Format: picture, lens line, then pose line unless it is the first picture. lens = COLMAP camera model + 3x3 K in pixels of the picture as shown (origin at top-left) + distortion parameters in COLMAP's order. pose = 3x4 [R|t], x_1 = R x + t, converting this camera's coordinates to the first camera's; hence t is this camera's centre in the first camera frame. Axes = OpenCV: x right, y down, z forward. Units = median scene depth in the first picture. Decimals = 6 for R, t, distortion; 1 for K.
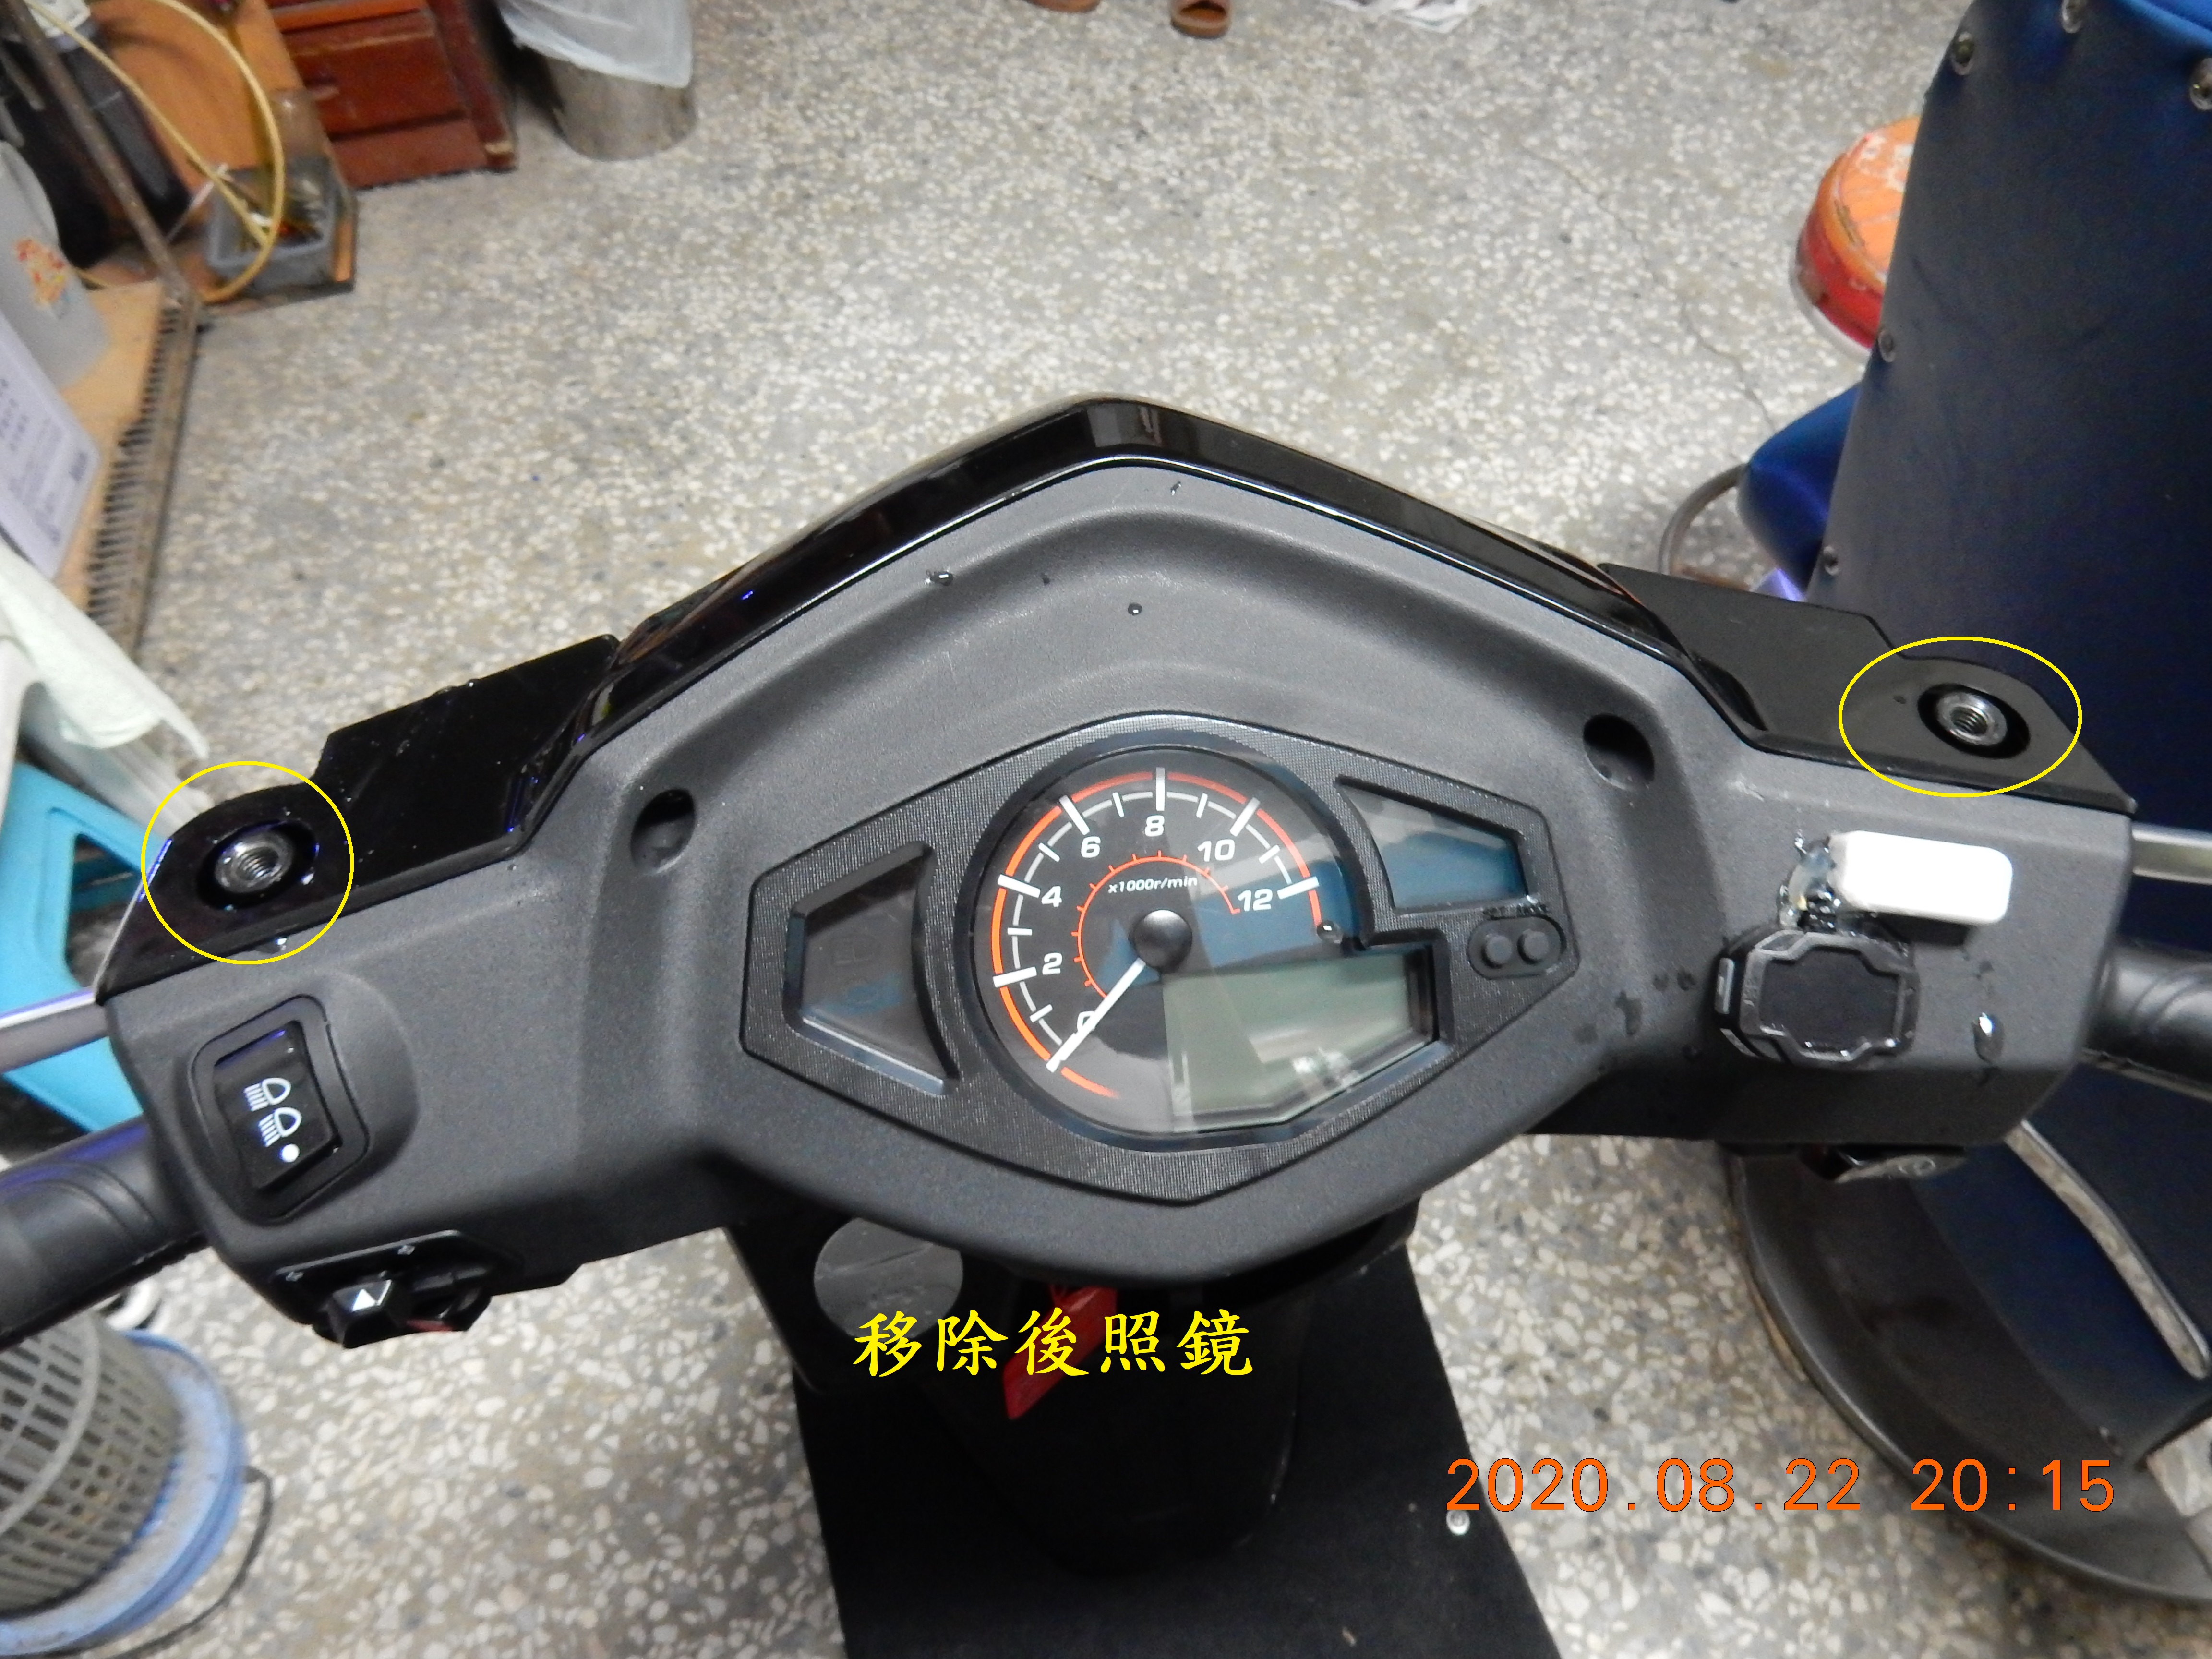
lens RADIAL K [[1597.2, 0, 1106.1], [0, 1597.2, 841.0], [0, 0, 1]] dist [-0.001343, -0.000198]
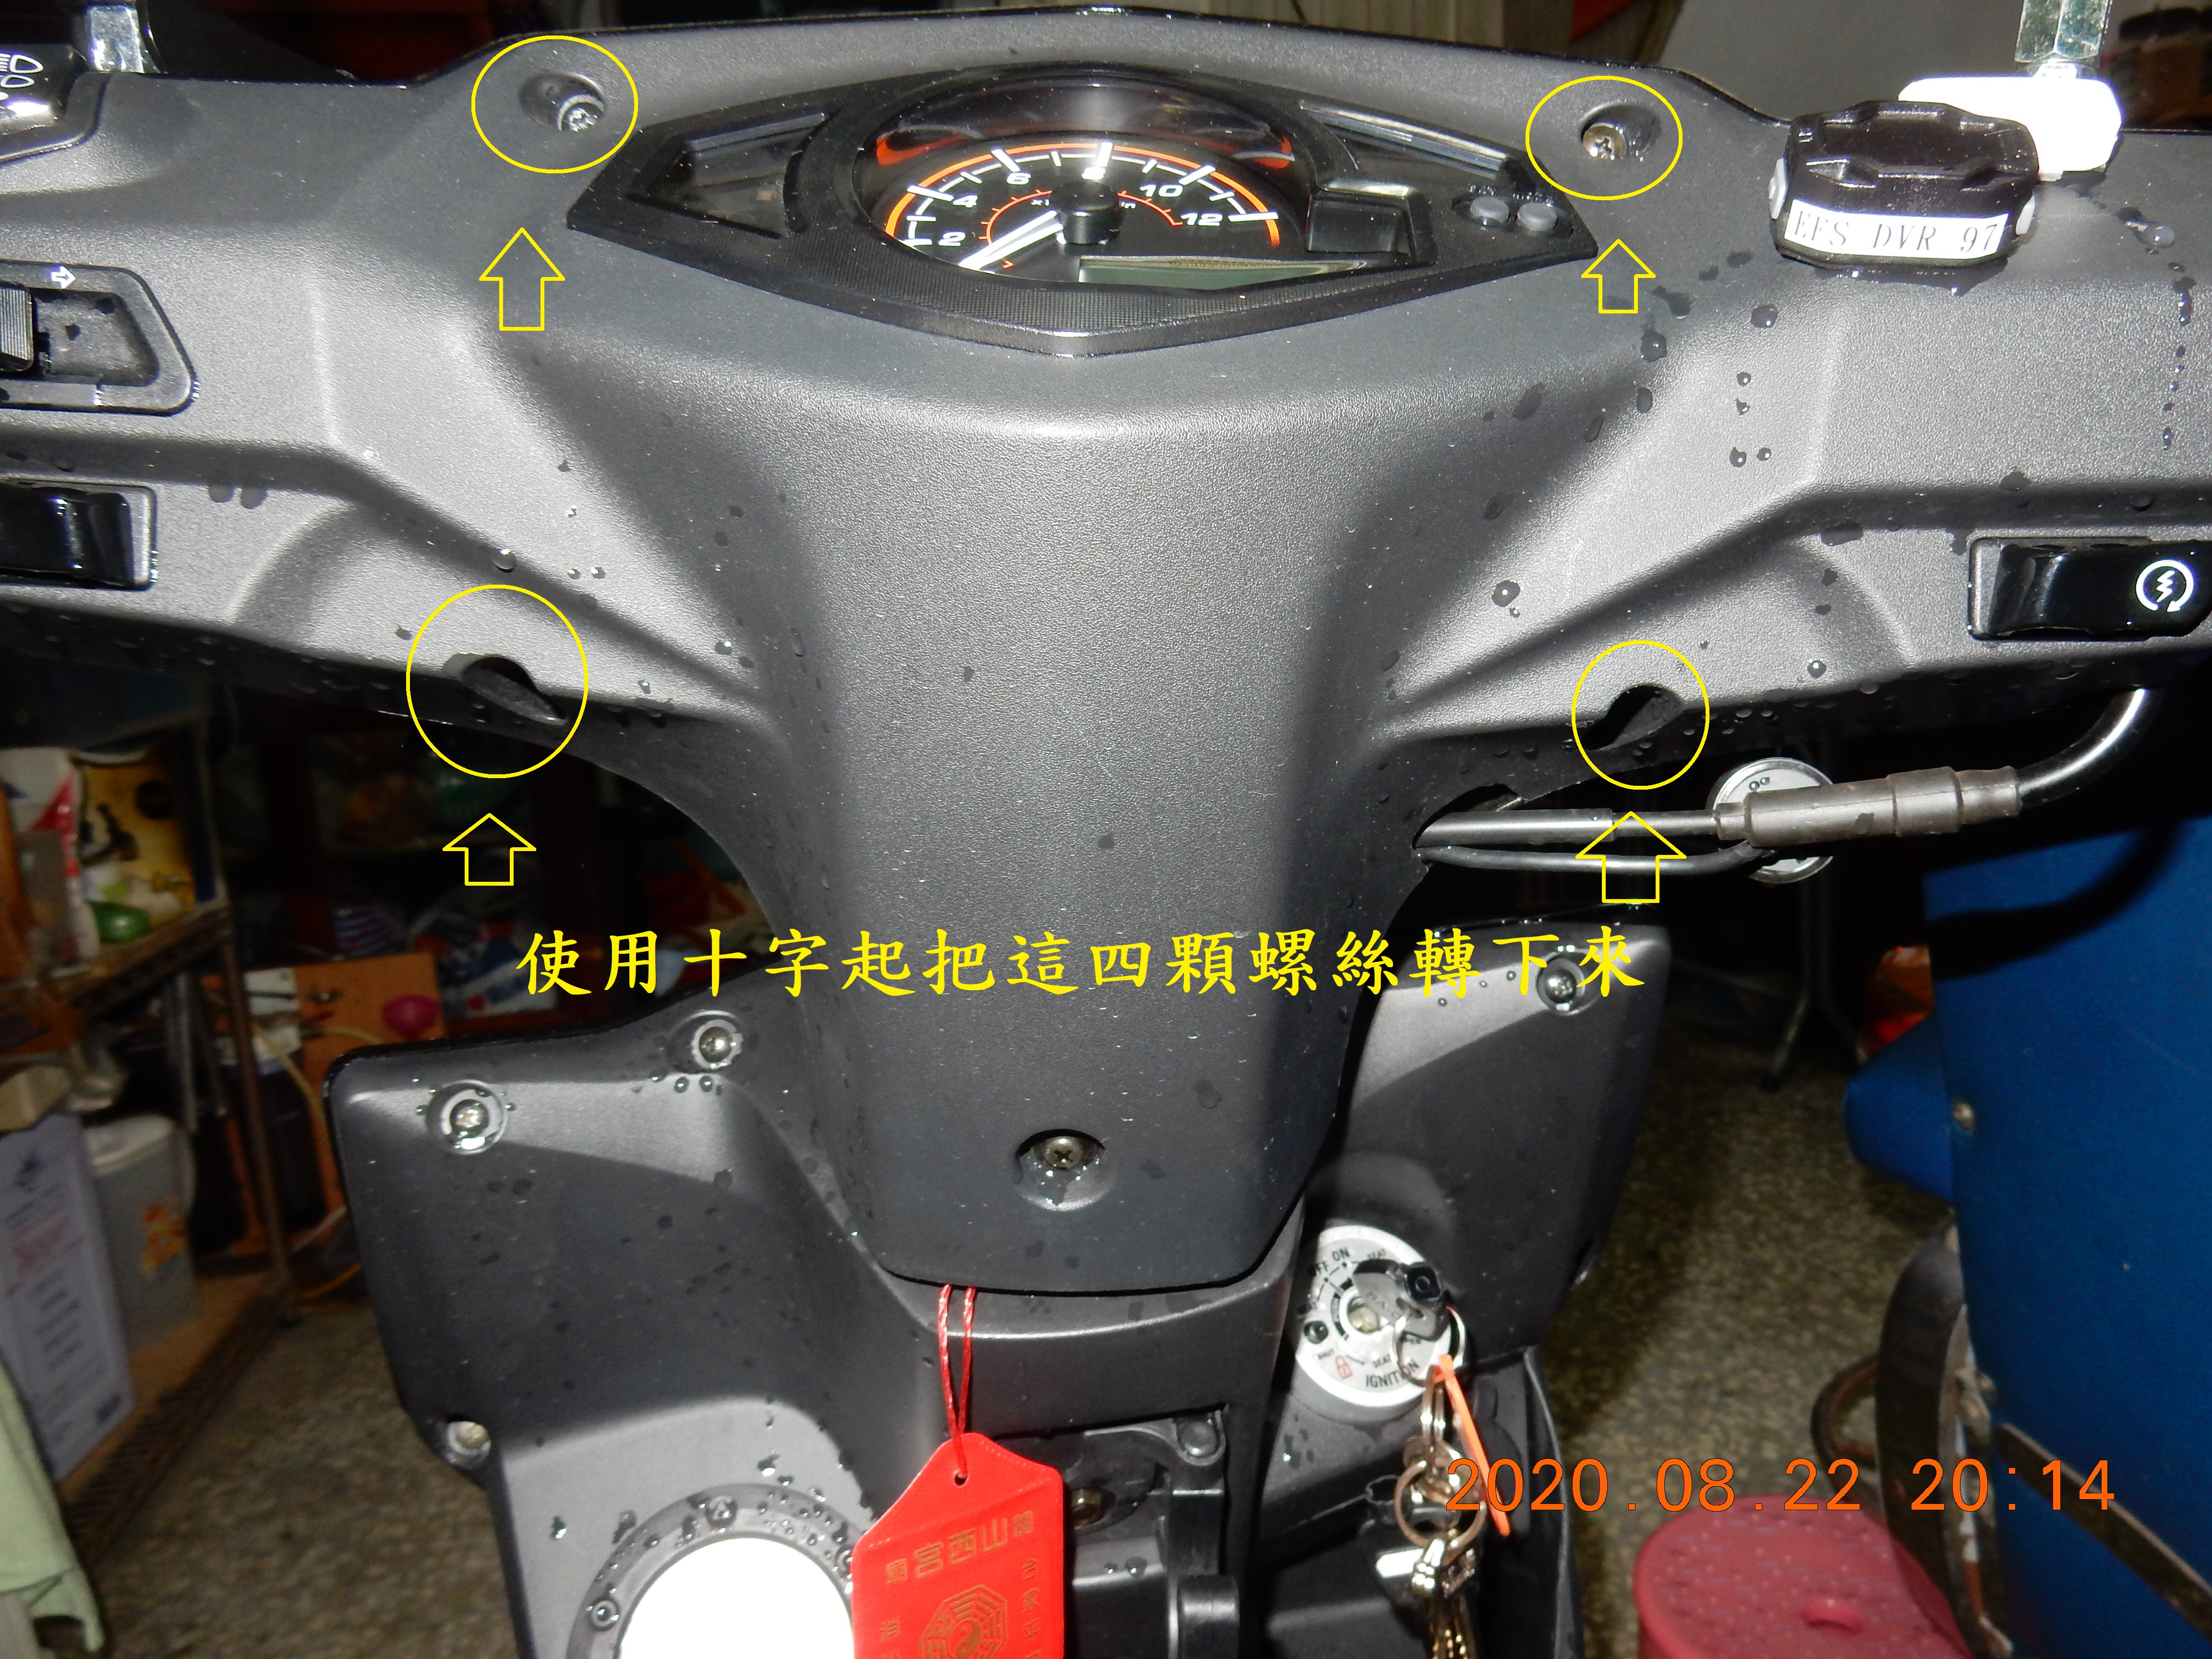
lens RADIAL K [[1597.2, 0, 1101.0], [0, 1597.2, 833.3], [0, 0, 1]] dist [-0.001343, -0.000198]
pose [[0.997847, -0.010078, -0.064806, 0.014256], [-0.037091, 0.728206, -0.684354, 0.135584], [0.054089, 0.685284, 0.726265, 0.093050]]
